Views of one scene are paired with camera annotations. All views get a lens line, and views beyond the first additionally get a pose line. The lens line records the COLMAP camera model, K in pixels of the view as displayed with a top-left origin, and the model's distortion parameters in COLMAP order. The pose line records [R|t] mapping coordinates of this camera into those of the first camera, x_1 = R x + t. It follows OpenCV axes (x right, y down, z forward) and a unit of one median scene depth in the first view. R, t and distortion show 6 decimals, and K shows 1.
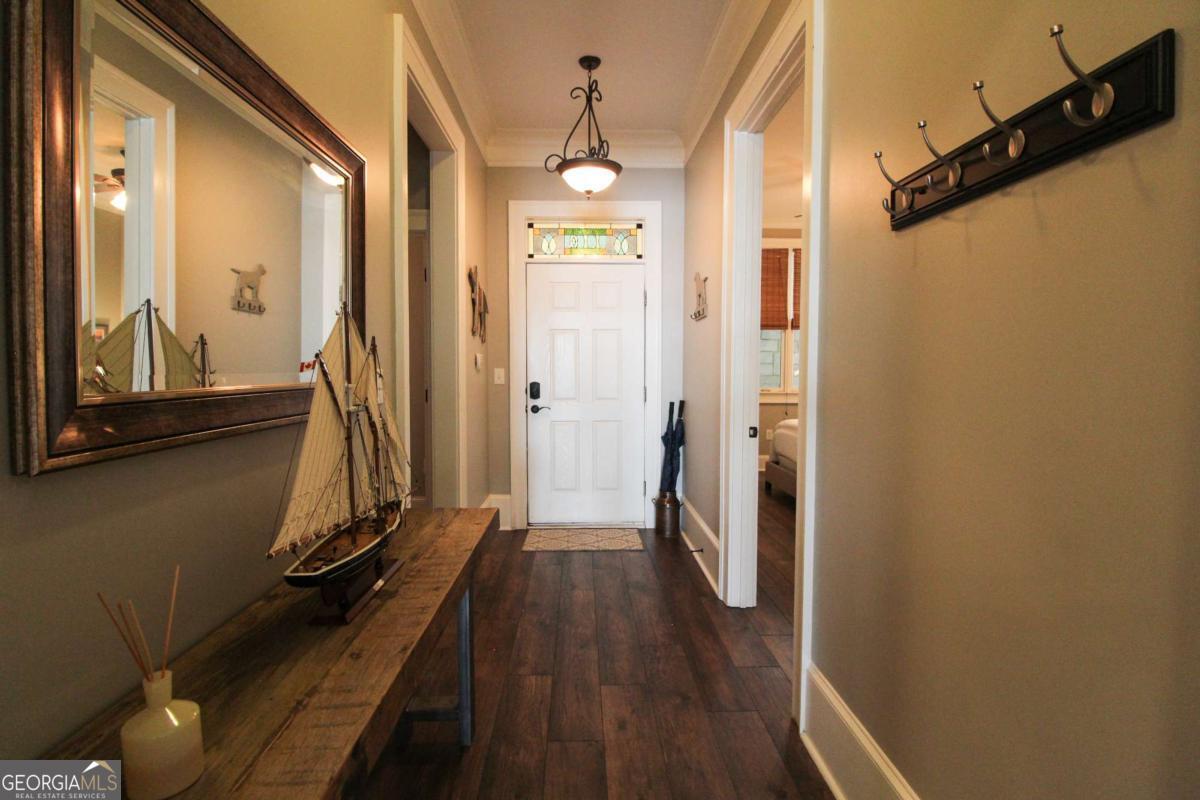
lens RADIAL K [[561.2, 0, 598.1], [0, 561.2, 391.0], [0, 0, 1]] dist [0.000060, -0.014771]
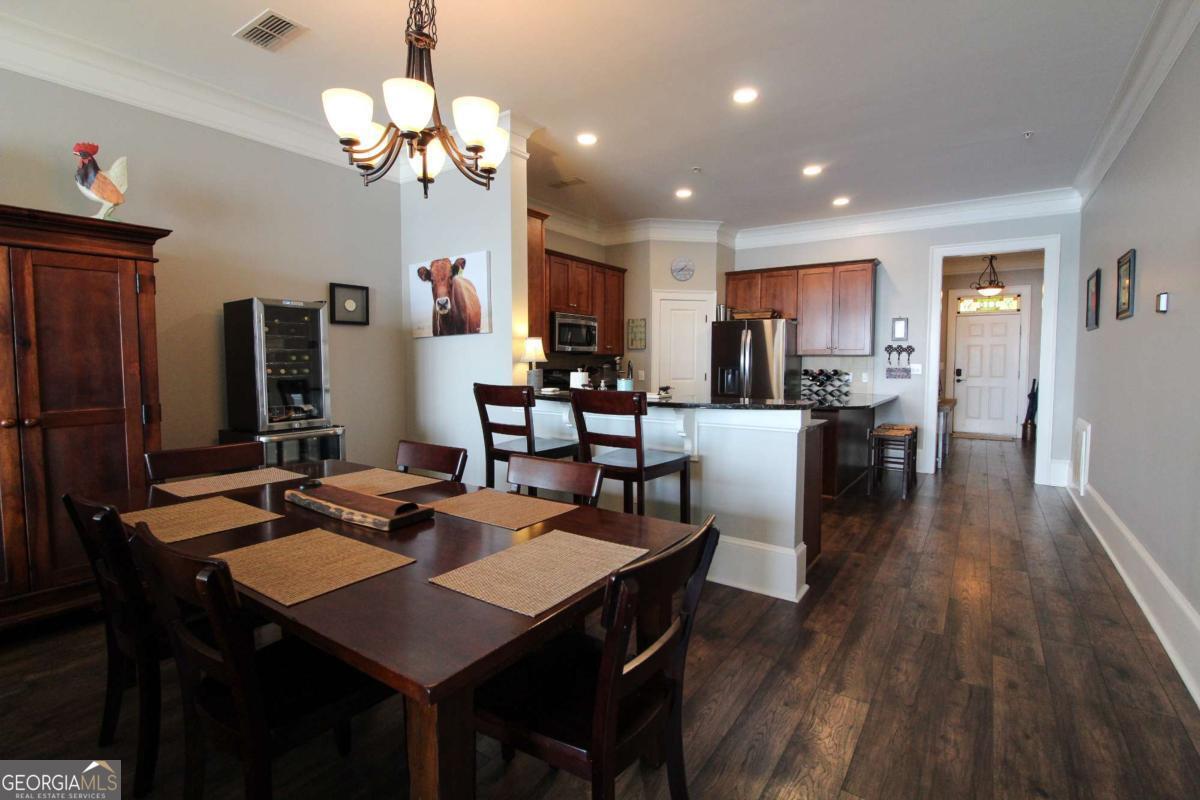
lens RADIAL K [[563.4, 0, 594.5], [0, 563.4, 393.8], [0, 0, 1]] dist [0.000795, -0.017787]
pose [[0.804954, 0.033176, -0.592409, 0.049203], [-0.023585, 0.999436, 0.023922, 0.065367], [0.592869, -0.005284, 0.805282, -1.687778]]
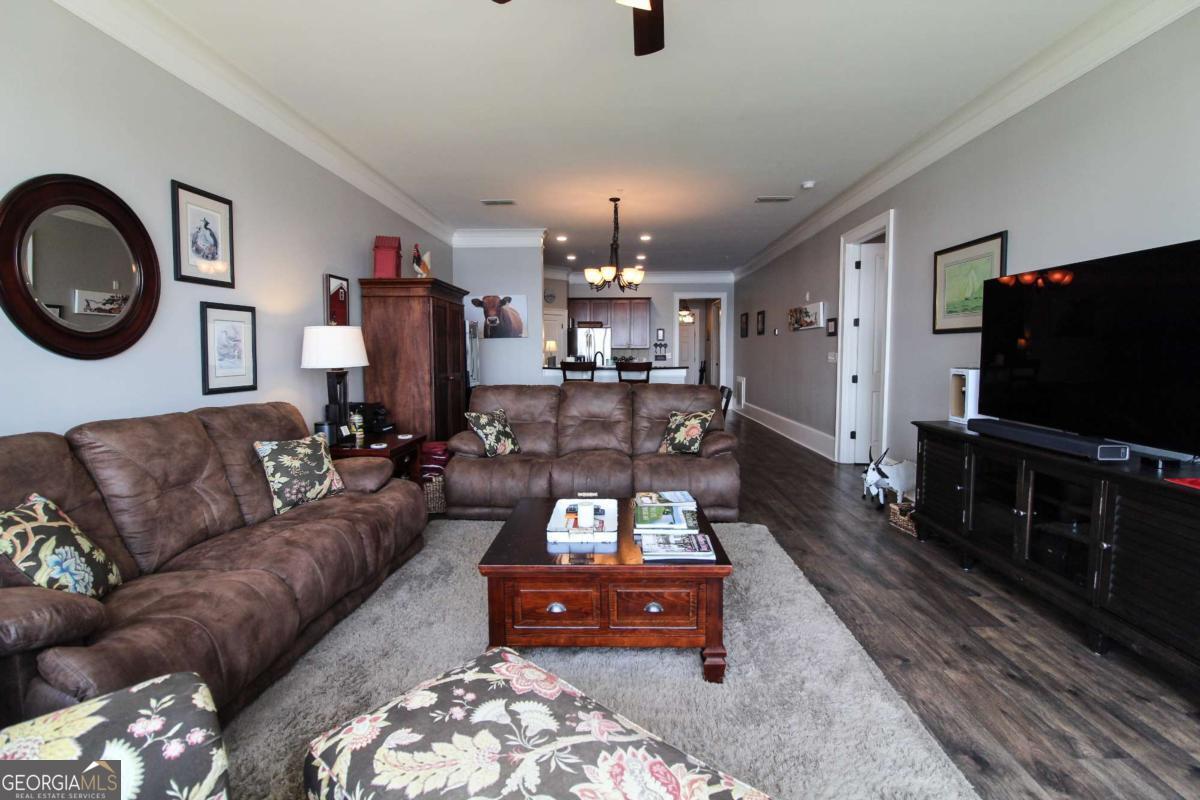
lens RADIAL K [[561.2, 0, 598.1], [0, 561.2, 391.0], [0, 0, 1]] dist [0.000060, -0.014771]
pose [[0.997779, 0.000123, -0.066604, -0.323550], [0.001742, 0.999608, 0.027948, 0.116038], [0.066582, -0.028002, 0.997388, -2.886935]]
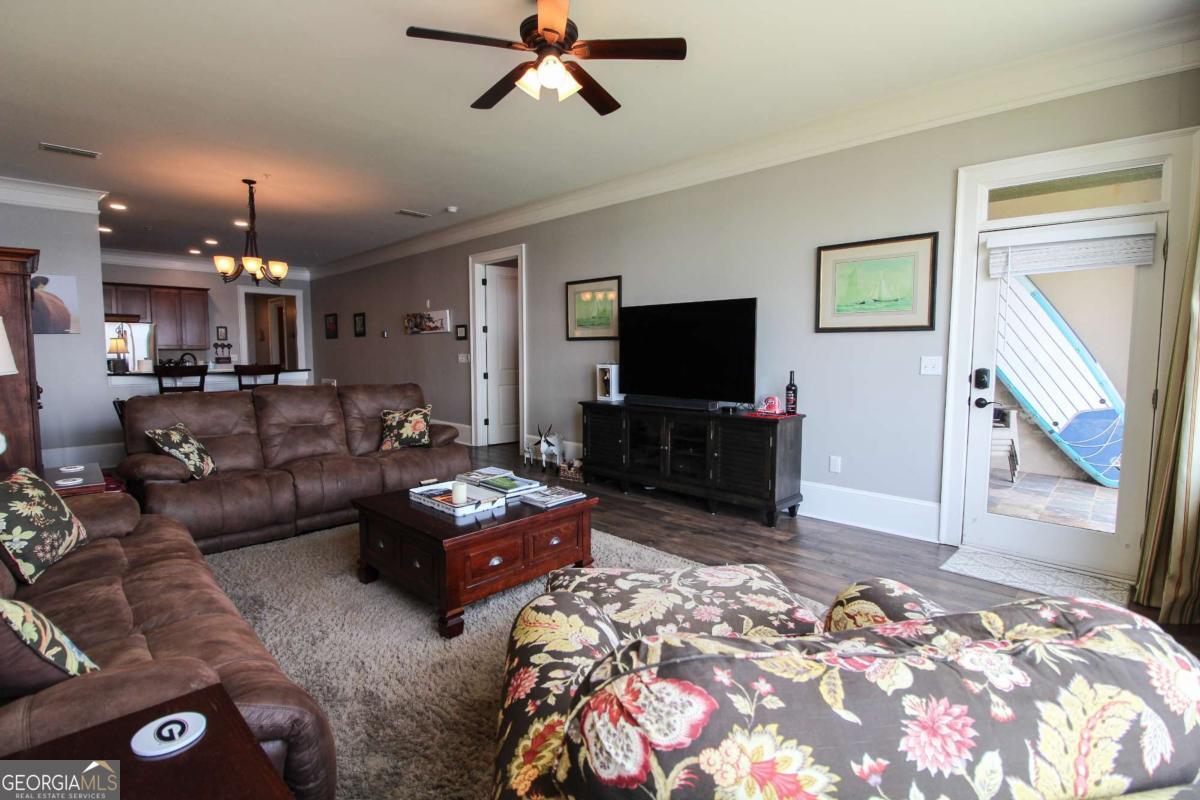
lens RADIAL K [[561.0, 0, 604.2], [0, 561.0, 394.9], [0, 0, 1]] dist [0.002243, -0.014045]
pose [[0.713737, -0.055412, 0.698218, -0.731113], [0.031697, 0.998400, 0.046833, 0.116333], [-0.699696, -0.011295, 0.714352, -2.916602]]
